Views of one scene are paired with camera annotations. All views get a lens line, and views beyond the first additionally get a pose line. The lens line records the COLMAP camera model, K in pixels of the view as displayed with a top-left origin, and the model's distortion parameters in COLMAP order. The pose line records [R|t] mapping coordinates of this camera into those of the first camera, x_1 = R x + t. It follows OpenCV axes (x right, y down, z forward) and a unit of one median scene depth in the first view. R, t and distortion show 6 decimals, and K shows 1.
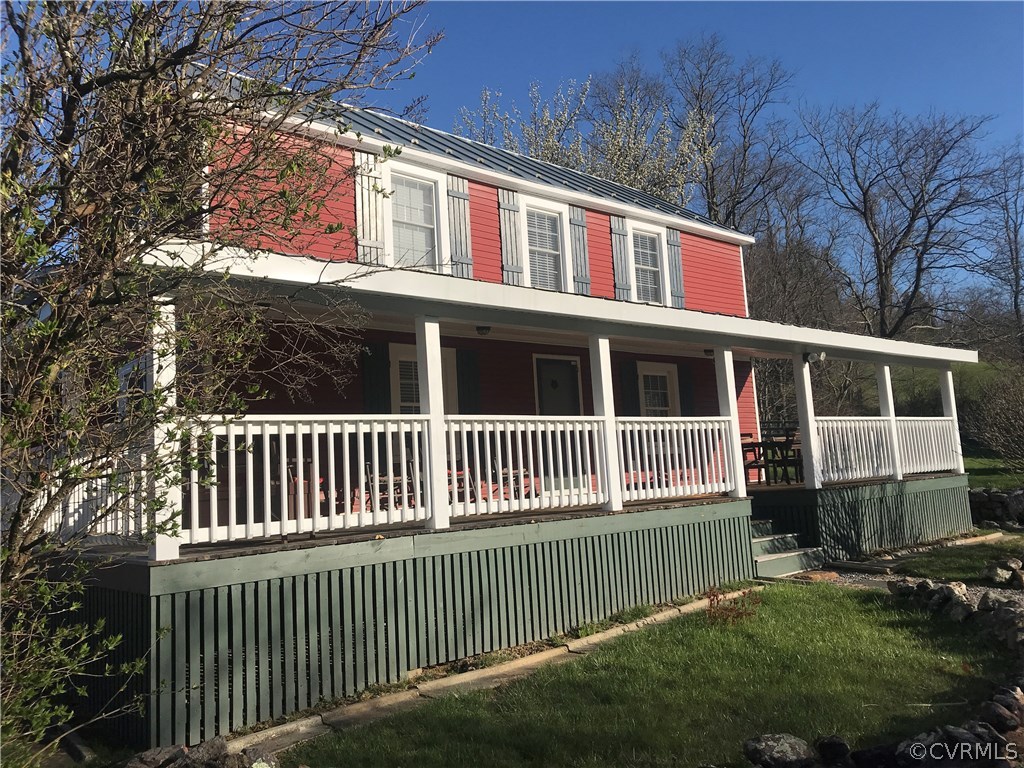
lens RADIAL K [[833.0, 0, 512.0], [0, 833.0, 384.0], [0, 0, 1]] dist [0.064723, 0.000019]
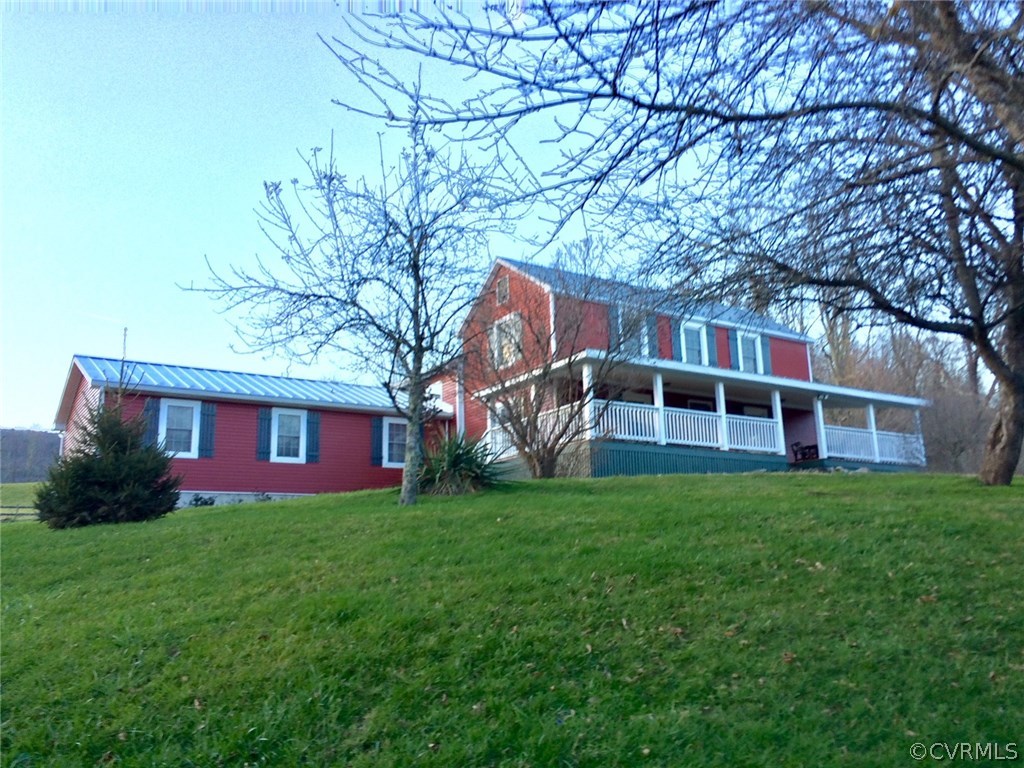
lens RADIAL K [[862.6, 0, 512.0], [0, 862.6, 384.0], [0, 0, 1]] dist [-0.001124, -0.000144]
pose [[0.987672, 0.016437, -0.155675, -0.104020], [-0.028298, 0.996836, -0.074282, 0.145797], [0.153961, 0.077772, 0.985011, -1.583053]]
